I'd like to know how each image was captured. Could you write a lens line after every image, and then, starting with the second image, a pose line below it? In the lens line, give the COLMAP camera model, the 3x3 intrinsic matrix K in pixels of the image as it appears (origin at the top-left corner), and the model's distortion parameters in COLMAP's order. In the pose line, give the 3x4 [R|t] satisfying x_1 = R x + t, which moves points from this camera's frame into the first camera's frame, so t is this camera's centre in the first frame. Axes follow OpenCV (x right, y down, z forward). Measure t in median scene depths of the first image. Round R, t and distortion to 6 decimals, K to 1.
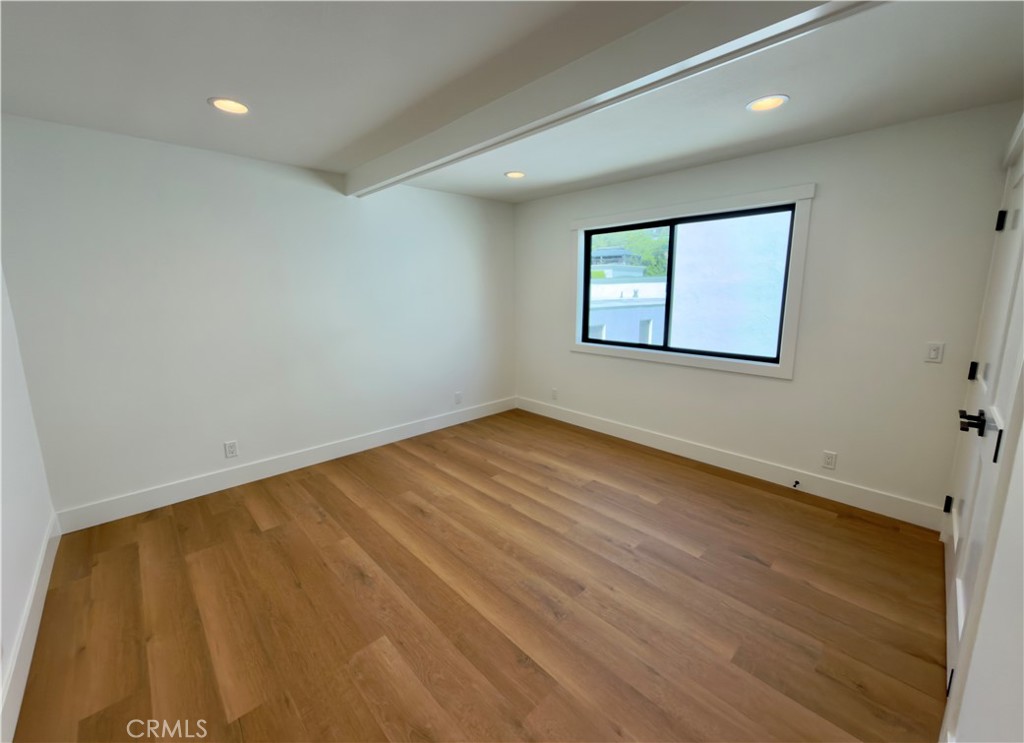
lens RADIAL K [[409.3, 0, 512.4], [0, 409.3, 359.8], [0, 0, 1]] dist [0.000504, 0.000025]
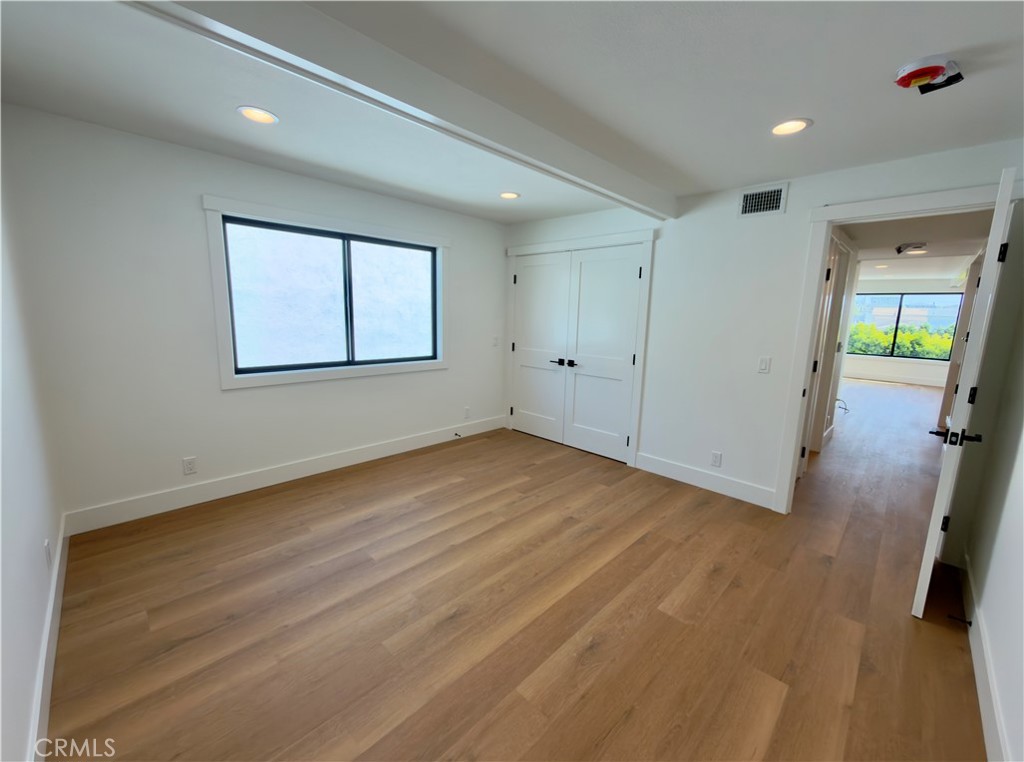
lens RADIAL K [[405.7, 0, 512.0], [0, 405.7, 381.0], [0, 0, 1]] dist [-0.000548, 0.000152]
pose [[-0.027257, -0.163480, 0.986170, -0.923036], [0.143210, 0.975722, 0.165706, -0.138003], [-0.989317, 0.145746, -0.003183, 0.919451]]
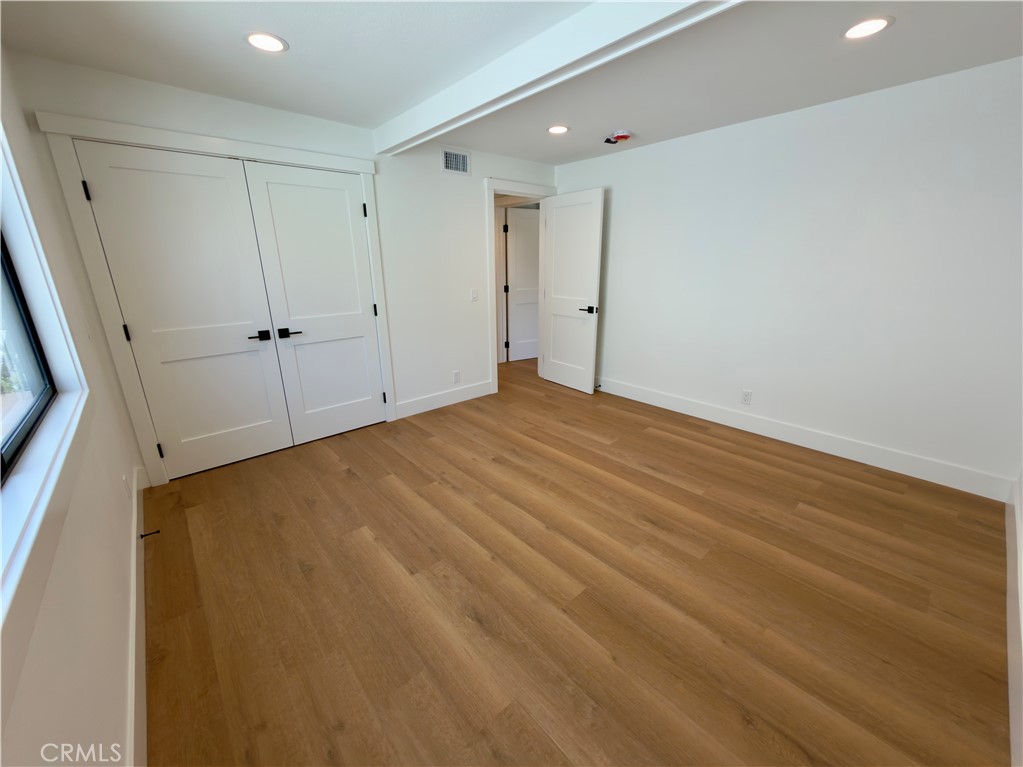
lens RADIAL K [[406.7, 0, 511.5], [0, 406.7, 383.5], [0, 0, 1]] dist [0.000112, 0.000007]
pose [[-0.998964, 0.001457, 0.045486, 0.029919], [0.021622, 0.894673, 0.446198, -0.282391], [-0.040045, 0.446719, -0.893778, 1.774852]]
